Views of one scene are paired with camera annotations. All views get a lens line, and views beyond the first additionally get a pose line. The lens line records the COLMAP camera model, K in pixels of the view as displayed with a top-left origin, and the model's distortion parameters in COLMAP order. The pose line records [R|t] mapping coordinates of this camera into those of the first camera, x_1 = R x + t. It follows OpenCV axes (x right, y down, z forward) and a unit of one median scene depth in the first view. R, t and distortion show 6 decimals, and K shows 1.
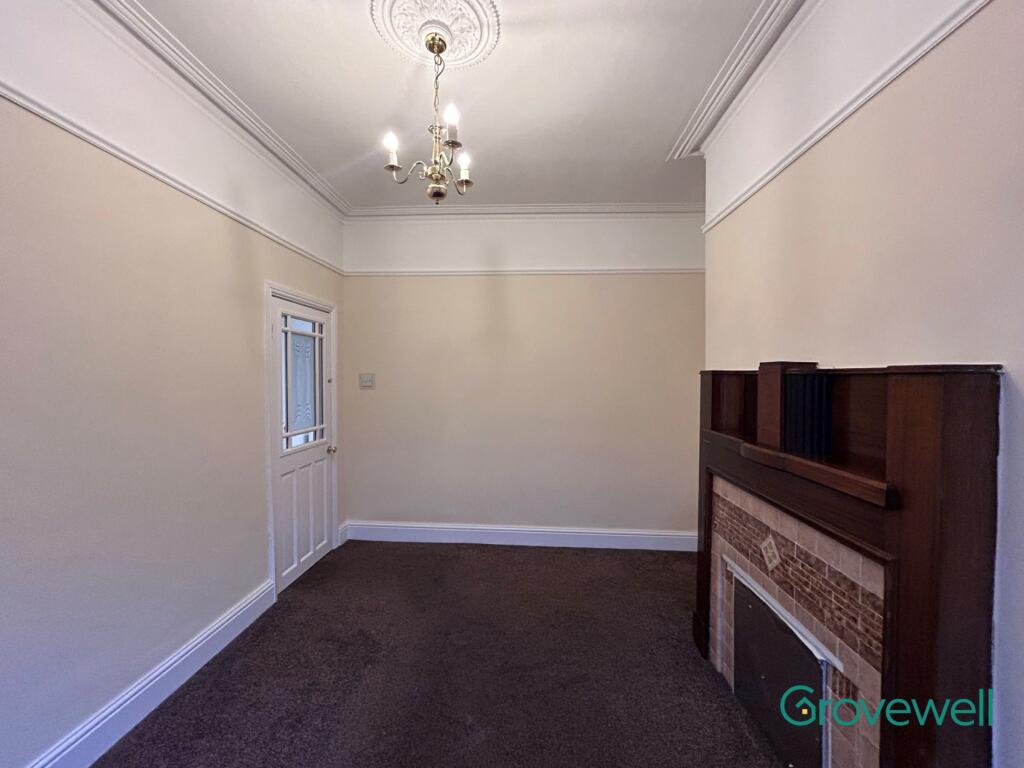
lens RADIAL K [[414.5, 0, 511.9], [0, 414.5, 382.4], [0, 0, 1]] dist [-0.003948, 0.000376]
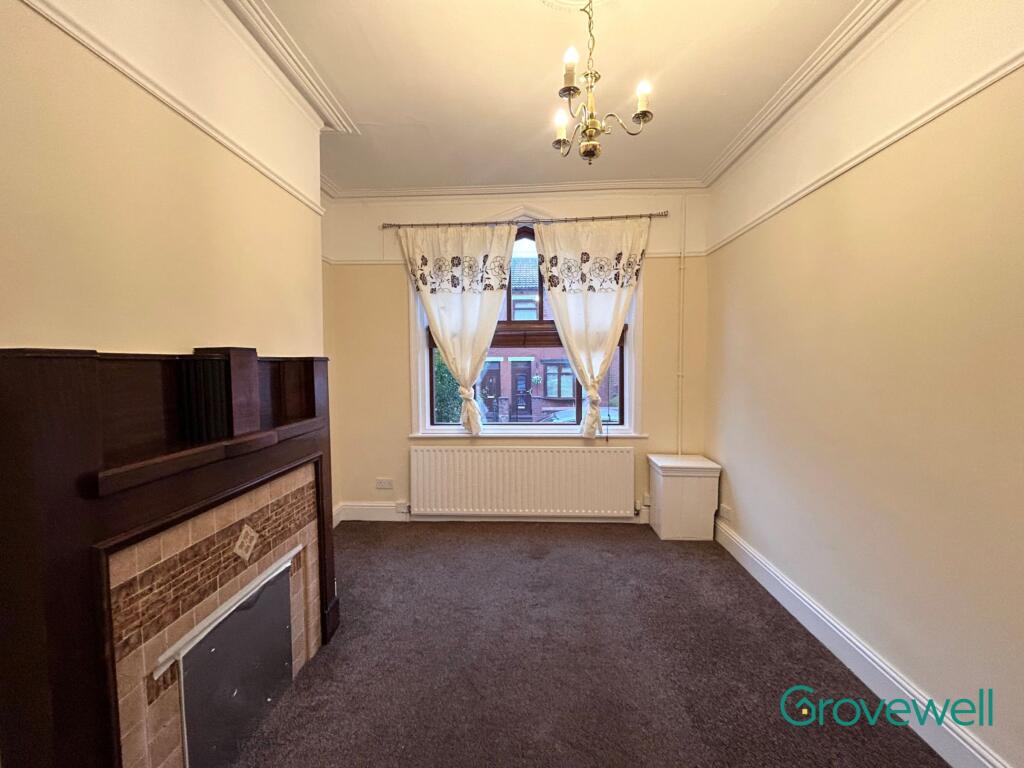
lens RADIAL K [[414.5, 0, 511.1], [0, 414.5, 382.8], [0, 0, 1]] dist [-0.003948, 0.000376]
pose [[-0.999963, 0.003406, -0.007930, 0.003785], [0.002887, 0.997909, 0.064574, -0.029757], [0.008133, 0.064549, -0.997881, 2.185424]]
